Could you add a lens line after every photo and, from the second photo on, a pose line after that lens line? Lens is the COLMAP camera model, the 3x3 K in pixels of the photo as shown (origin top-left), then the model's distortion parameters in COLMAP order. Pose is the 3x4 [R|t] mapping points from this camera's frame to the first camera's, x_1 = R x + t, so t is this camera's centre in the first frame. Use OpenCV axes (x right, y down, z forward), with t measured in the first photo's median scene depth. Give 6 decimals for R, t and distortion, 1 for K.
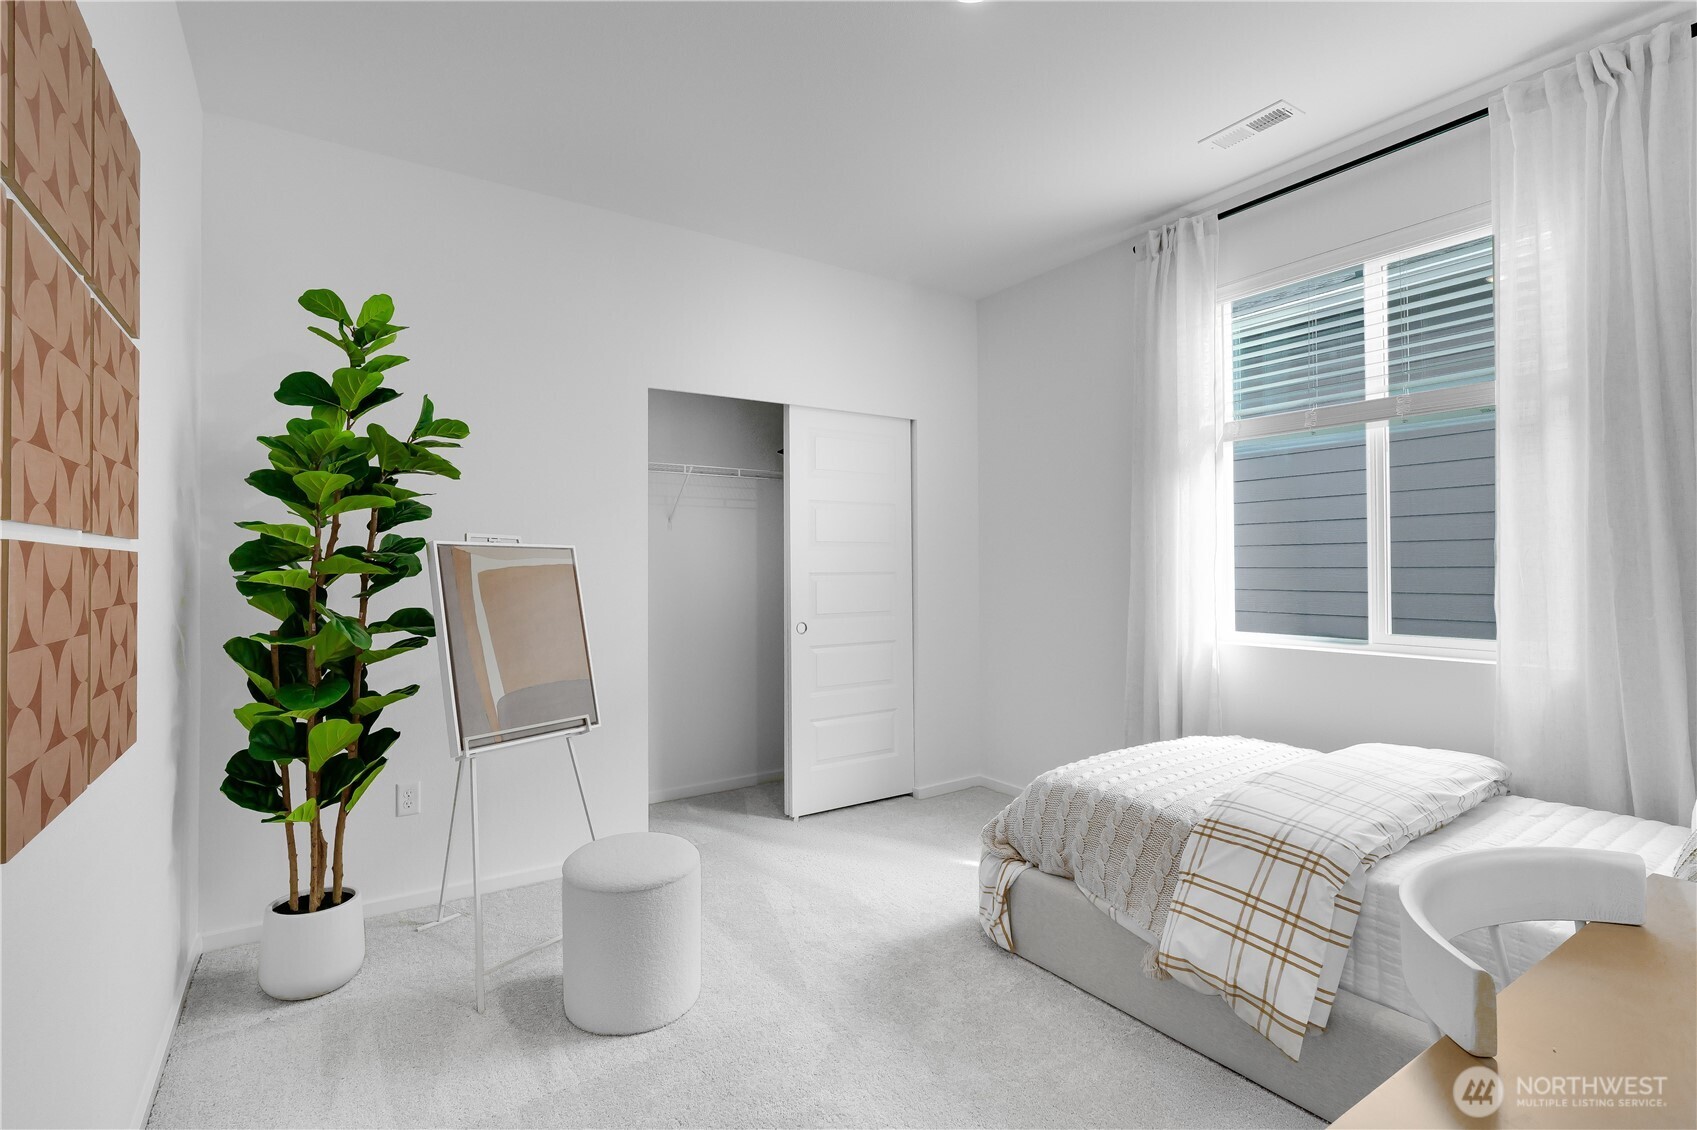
lens RADIAL K [[790.3, 0, 847.8], [0, 790.3, 569.1], [0, 0, 1]] dist [-0.012453, 0.000114]
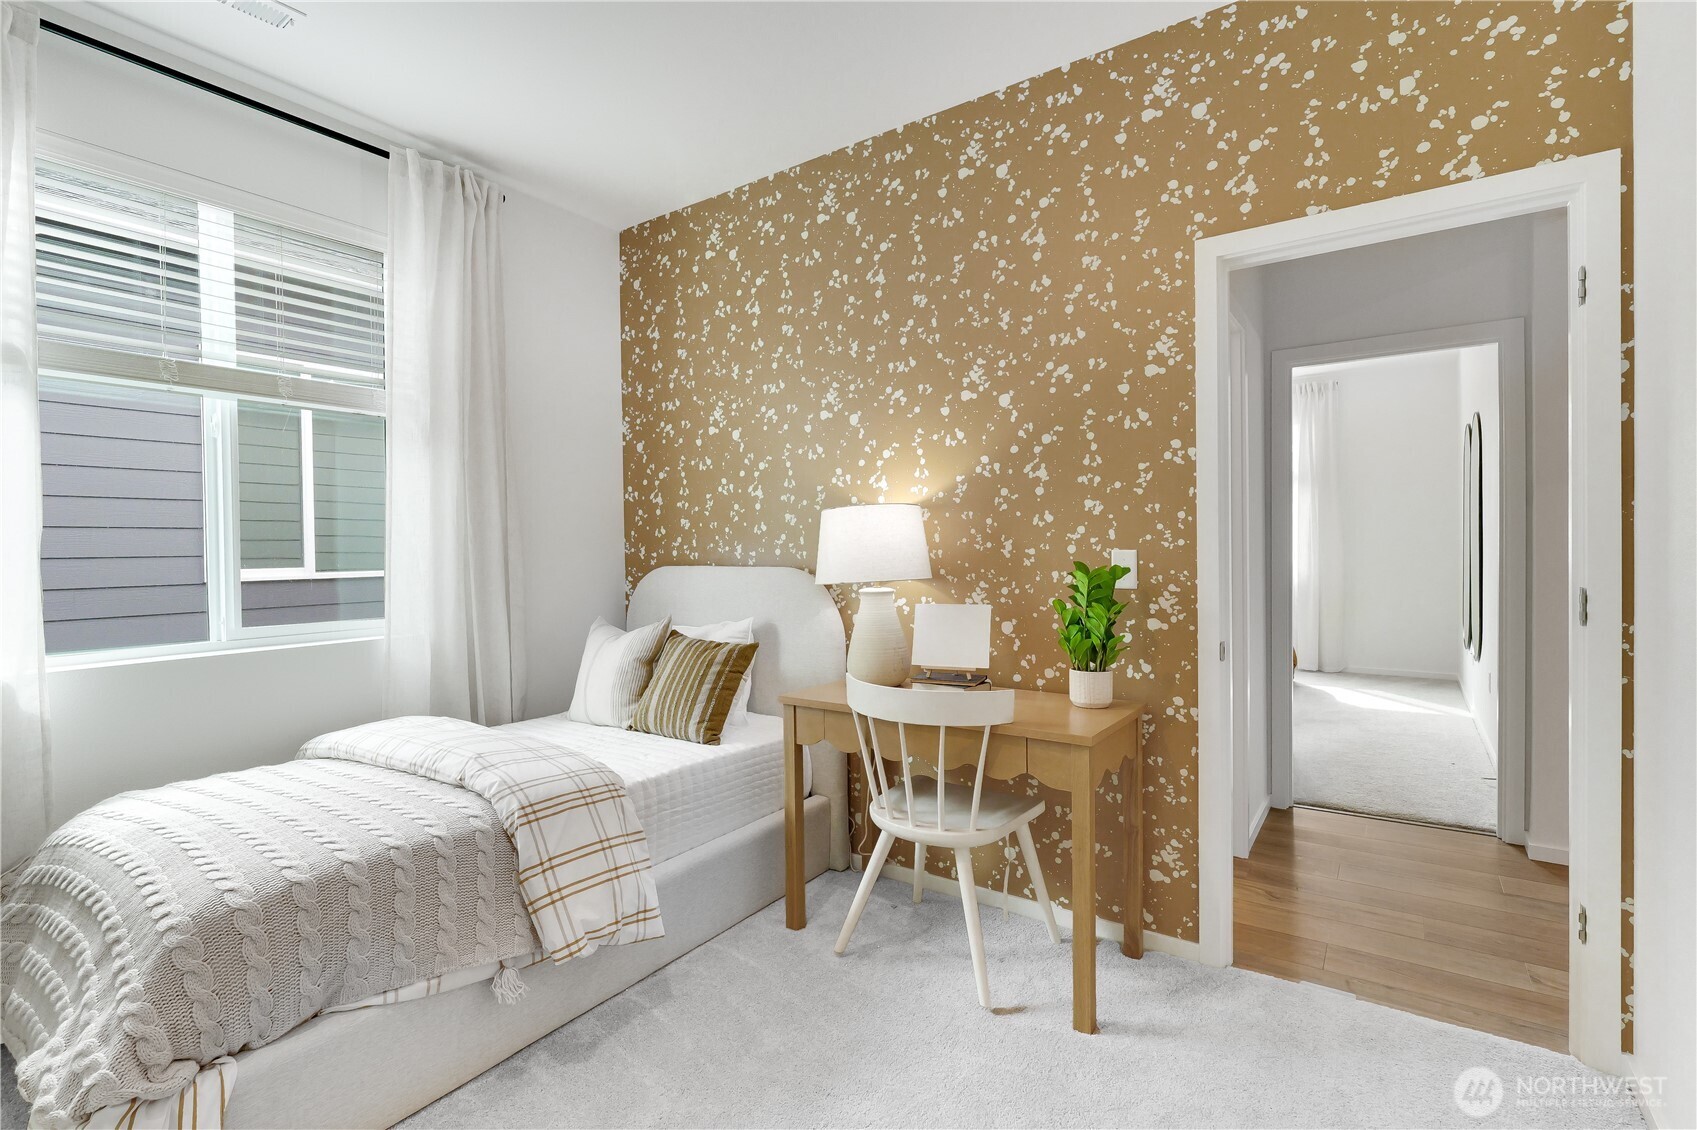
lens RADIAL K [[794.0, 0, 846.1], [0, 794.0, 556.3], [0, 0, 1]] dist [-0.001879, -0.001008]
pose [[-0.357958, -0.007221, 0.933710, -0.465195], [0.011003, 0.999868, 0.011951, -0.004942], [-0.933673, 0.014552, -0.357831, 0.730531]]
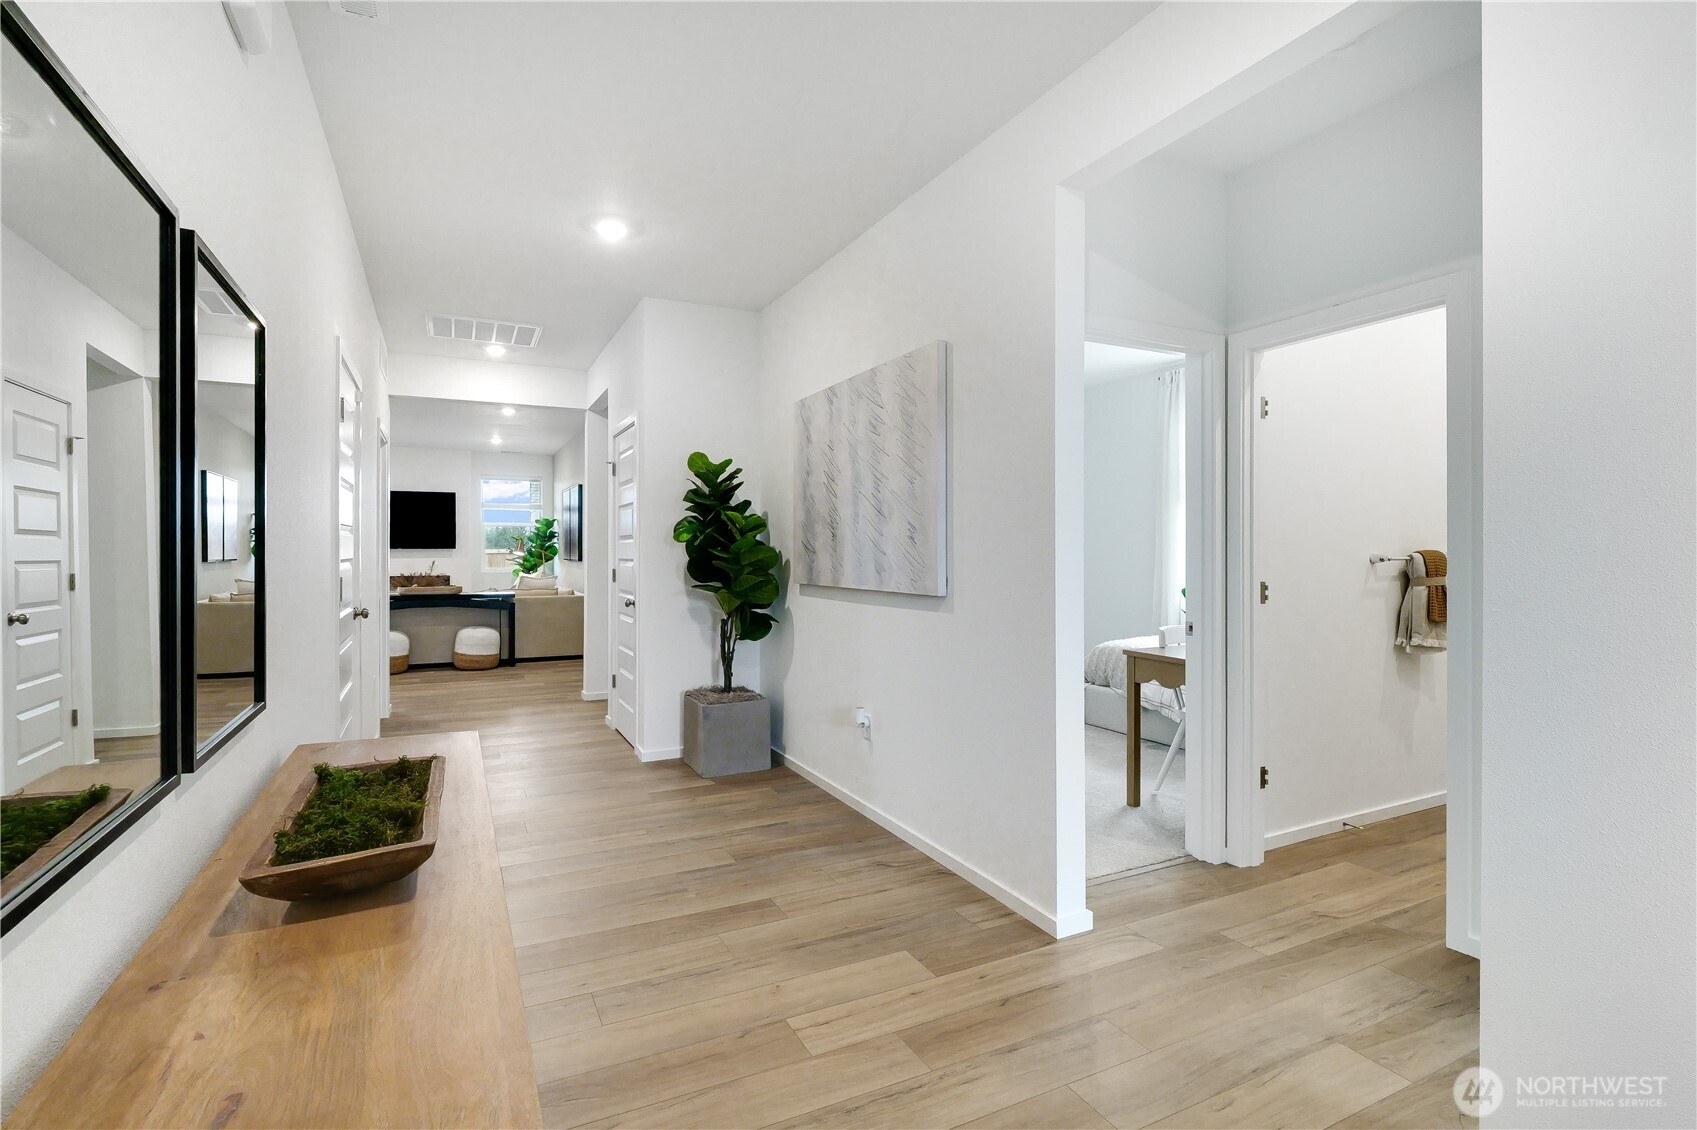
lens RADIAL K [[794.0, 0, 846.5], [0, 794.0, 562.1], [0, 0, 1]] dist [-0.001879, -0.001008]
pose [[0.991891, 0.004172, -0.127024, -0.172908], [-0.002743, 0.999931, 0.011417, 0.004827], [0.127063, -0.010976, 0.991834, -1.309479]]
